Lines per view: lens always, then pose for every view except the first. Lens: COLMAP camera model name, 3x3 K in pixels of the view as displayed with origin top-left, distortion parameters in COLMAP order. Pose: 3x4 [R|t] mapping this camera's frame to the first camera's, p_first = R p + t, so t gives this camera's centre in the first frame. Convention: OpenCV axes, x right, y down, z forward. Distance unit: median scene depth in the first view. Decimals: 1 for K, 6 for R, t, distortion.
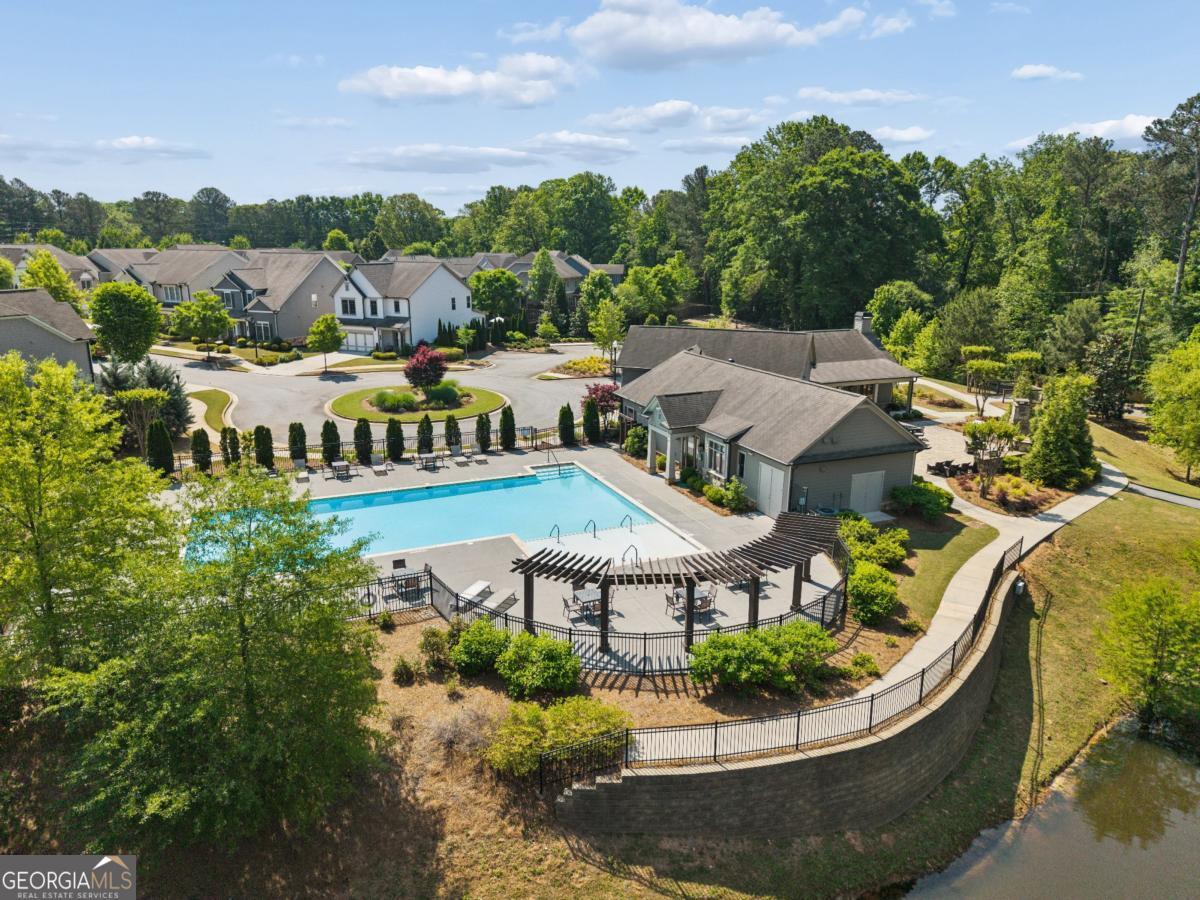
lens RADIAL K [[814.7, 0, 611.3], [0, 814.7, 456.8], [0, 0, 1]] dist [0.021614, -0.003023]
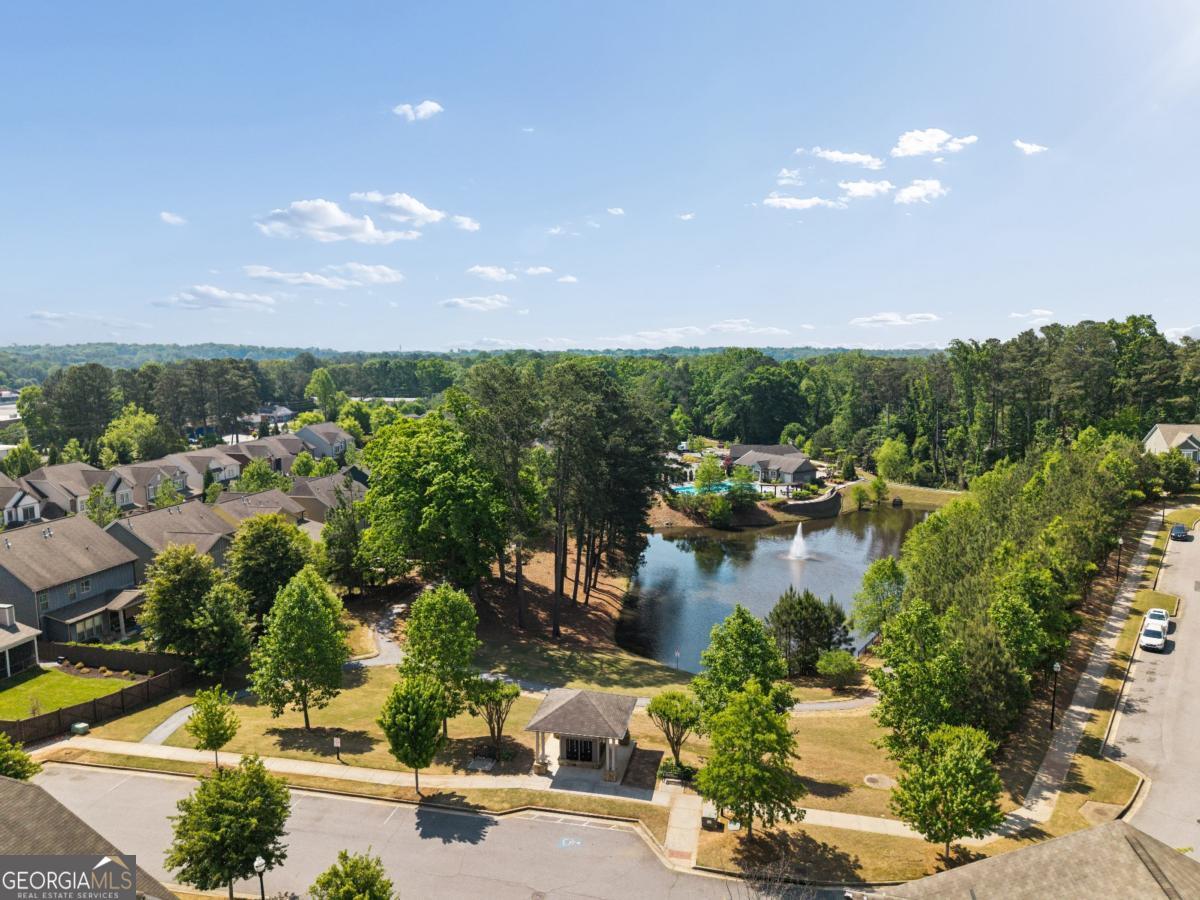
lens RADIAL K [[814.7, 0, 589.5], [0, 814.7, 444.5], [0, 0, 1]] dist [0.021614, -0.003023]
pose [[0.990254, -0.026610, 0.136706, -0.592177], [0.046863, 0.988005, -0.147140, 0.180606], [-0.131151, 0.152112, 0.979623, -1.310842]]
